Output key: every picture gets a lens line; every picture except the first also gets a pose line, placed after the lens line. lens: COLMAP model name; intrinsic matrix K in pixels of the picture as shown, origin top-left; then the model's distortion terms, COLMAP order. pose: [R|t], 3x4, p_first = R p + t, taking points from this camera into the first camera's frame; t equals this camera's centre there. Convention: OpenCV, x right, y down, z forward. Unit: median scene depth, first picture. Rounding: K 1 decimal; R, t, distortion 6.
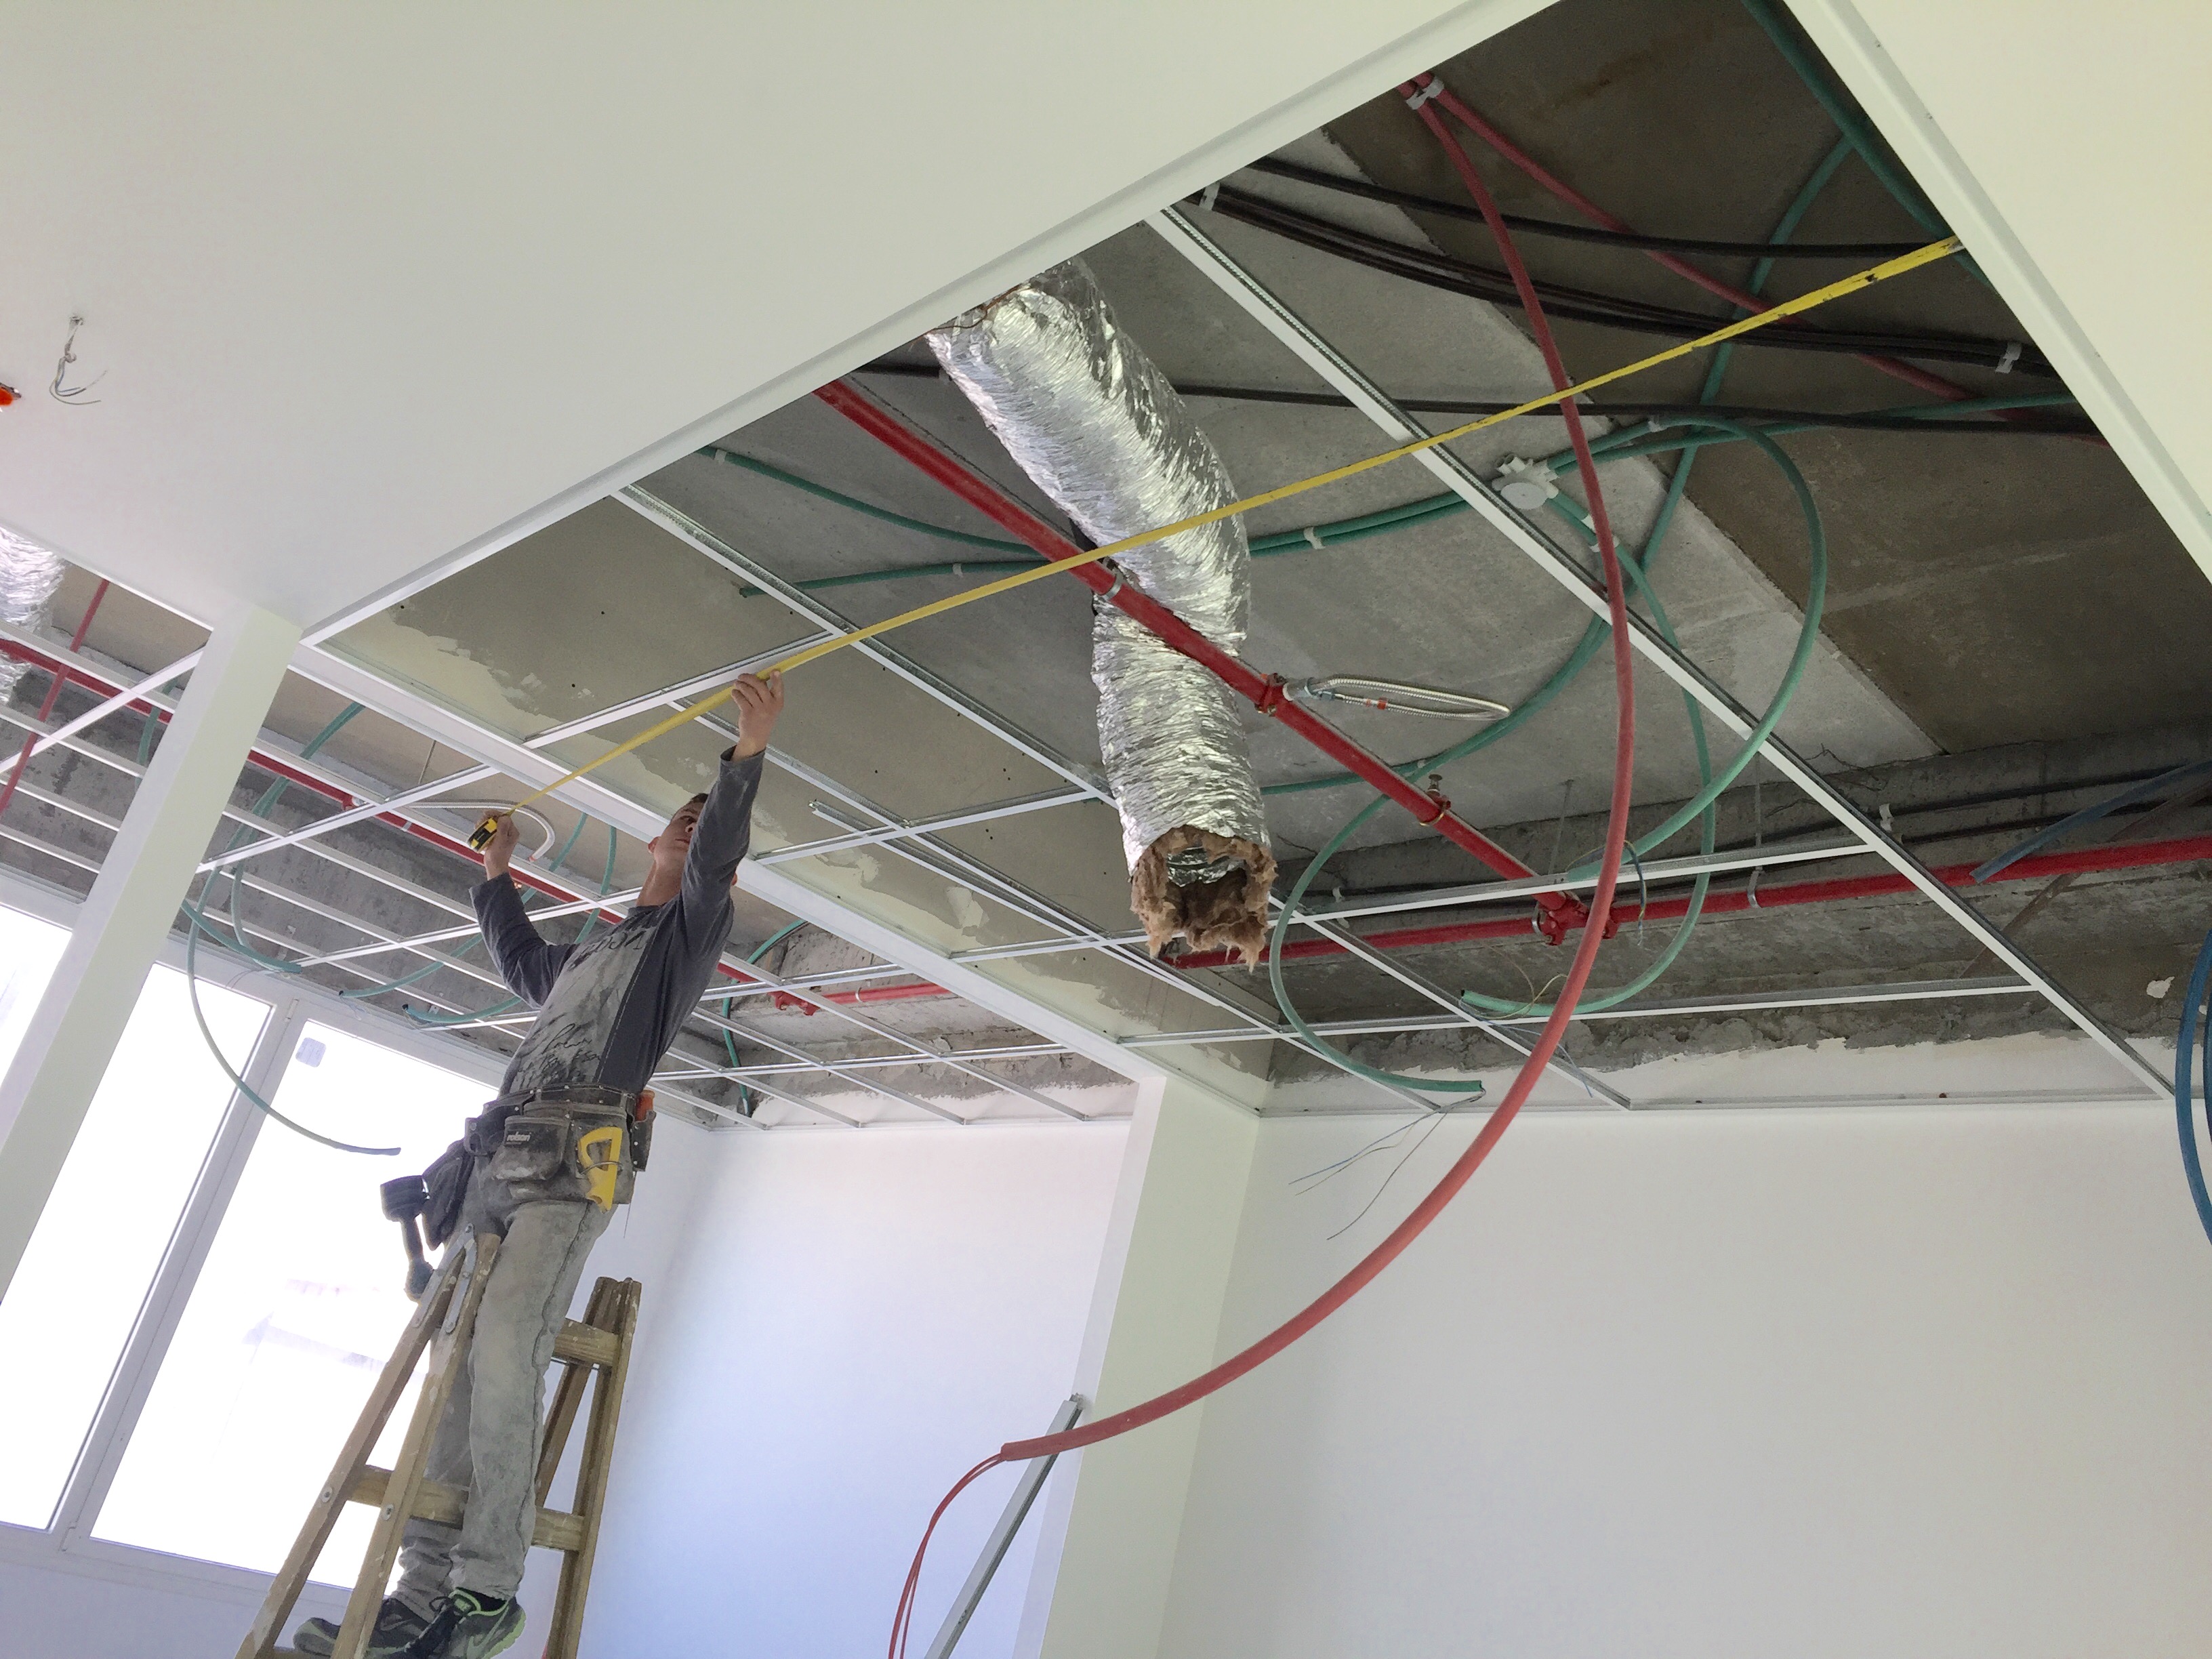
lens RADIAL K [[1906.0, 0, 1106.0], [0, 1906.0, 829.5], [0, 0, 1]] dist [0.086650, -0.066394]
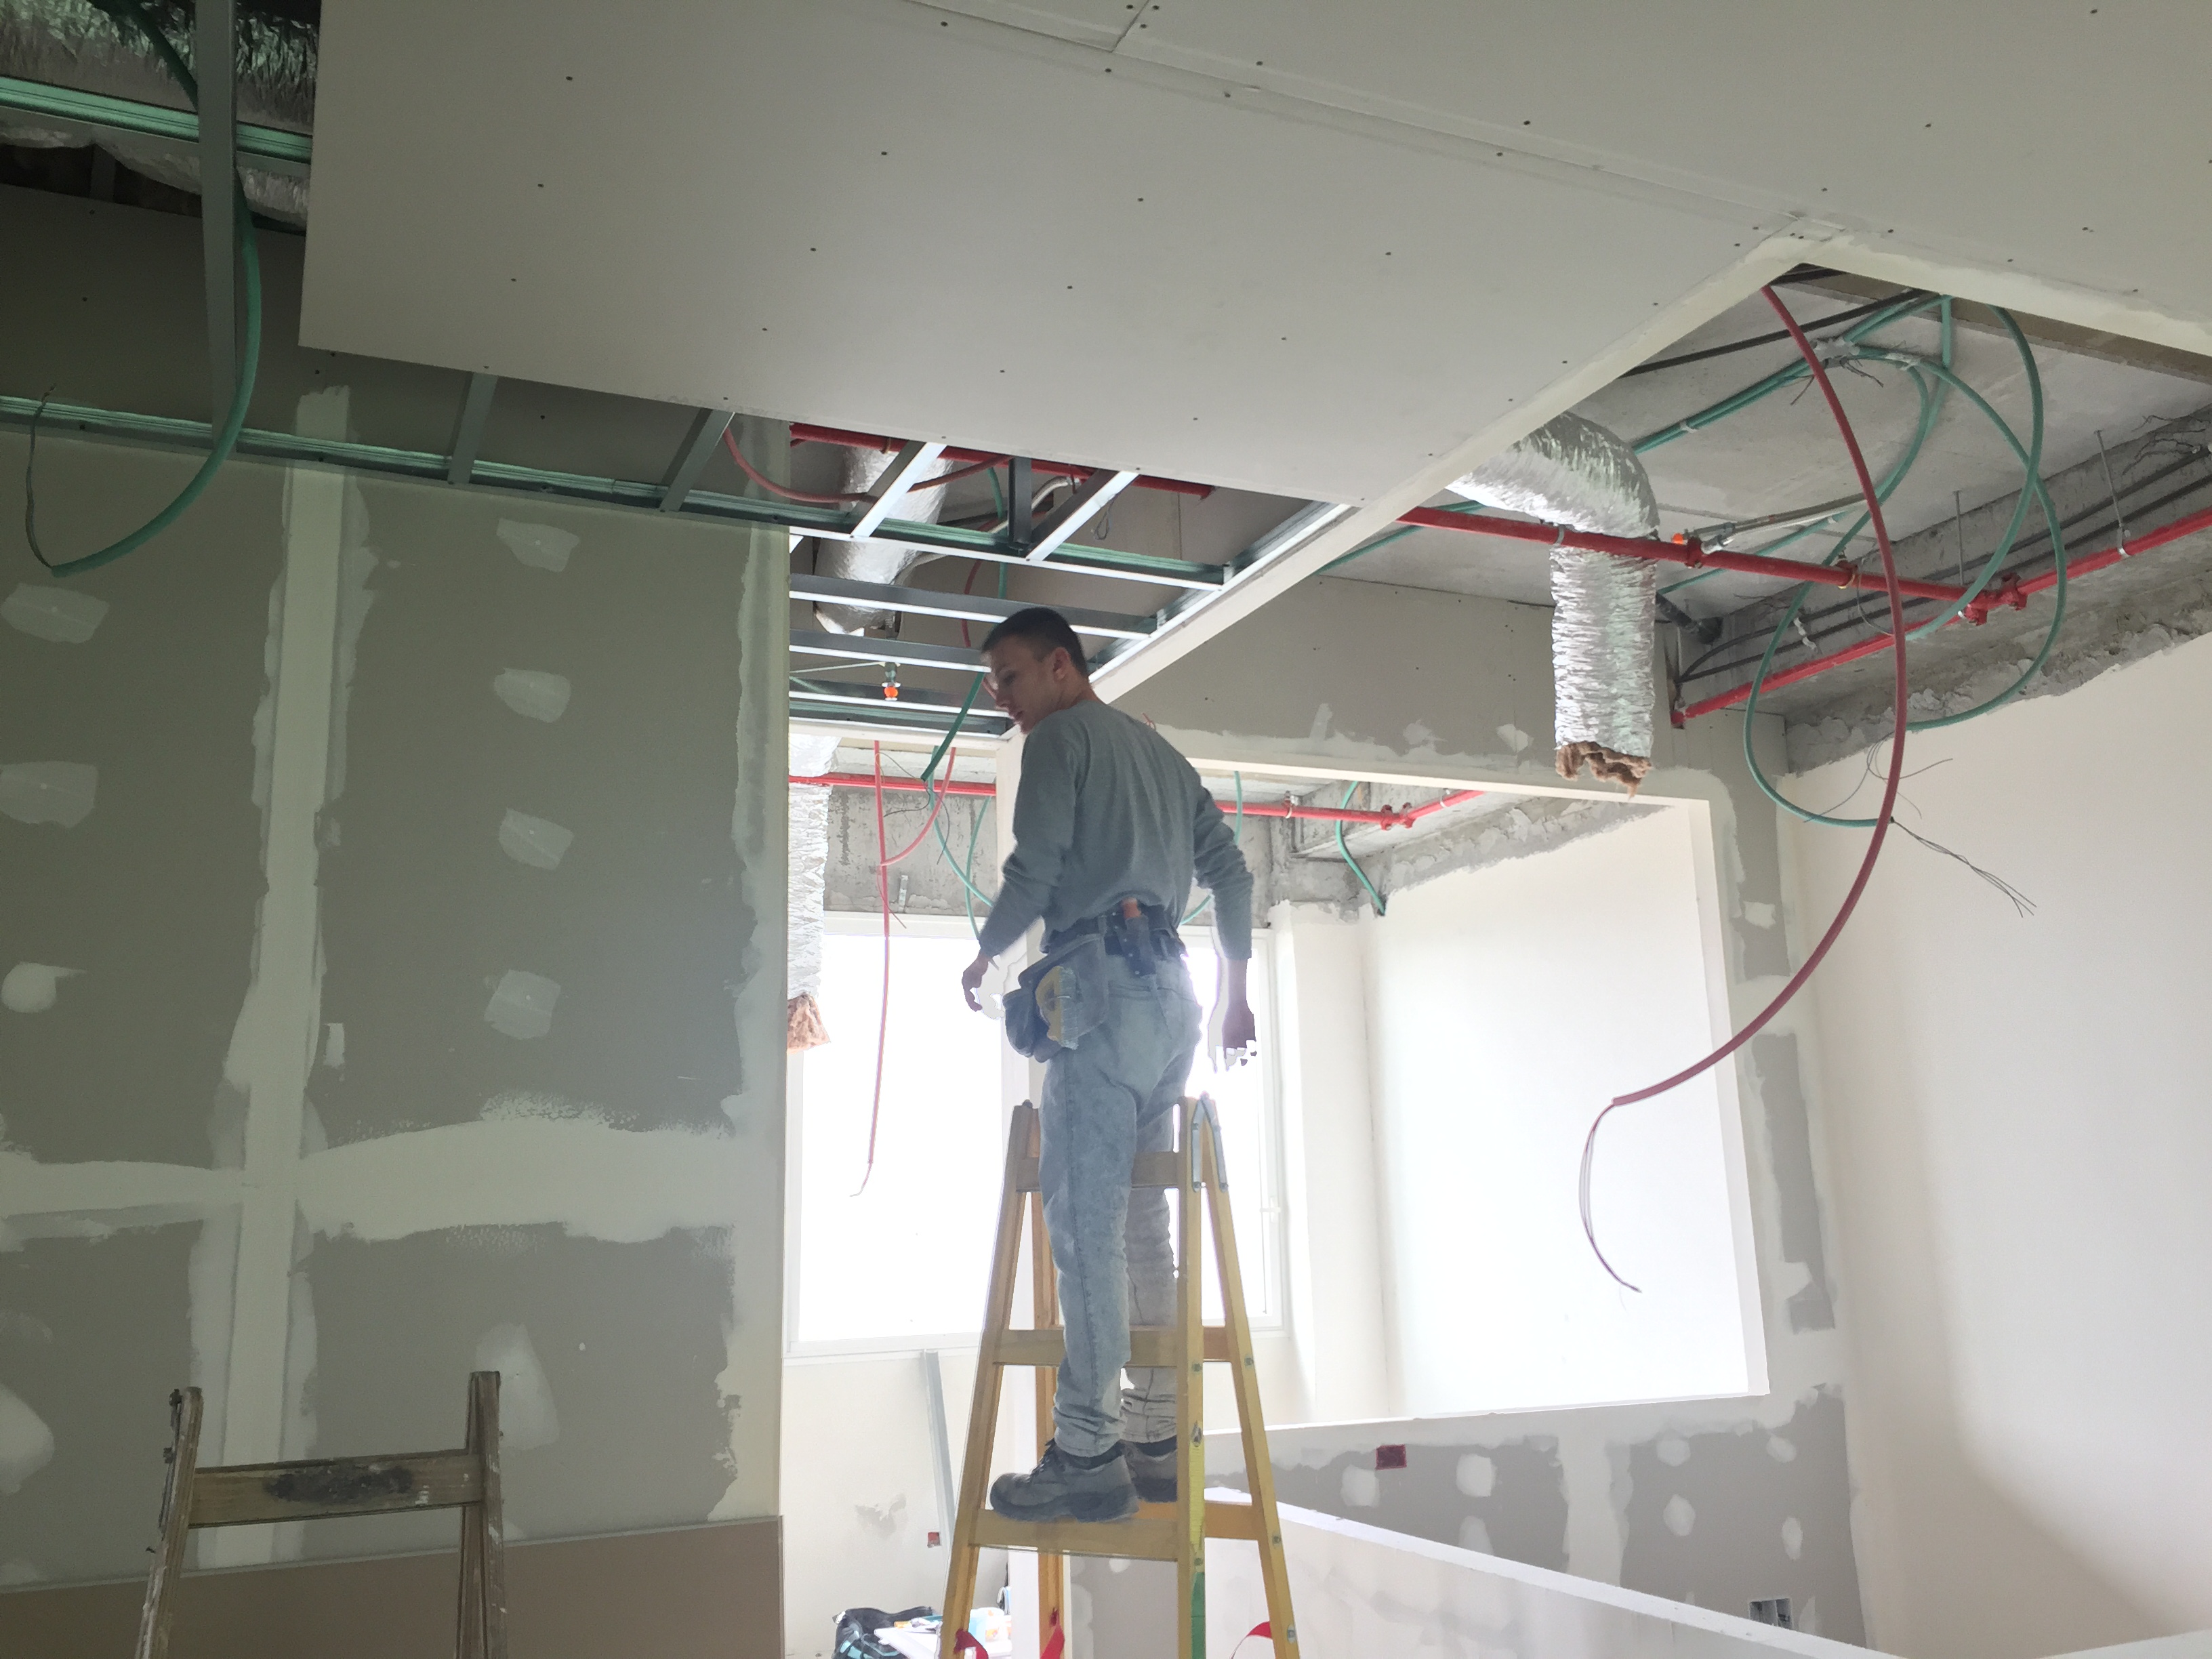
lens RADIAL K [[1906.0, 0, 1106.0], [0, 1906.0, 829.5], [0, 0, 1]] dist [0.086650, -0.066394]
pose [[0.906747, -0.316640, -0.278475, 0.024818], [0.354123, 0.930338, 0.095228, -0.163060], [0.228923, -0.184962, 0.955711, -0.451975]]
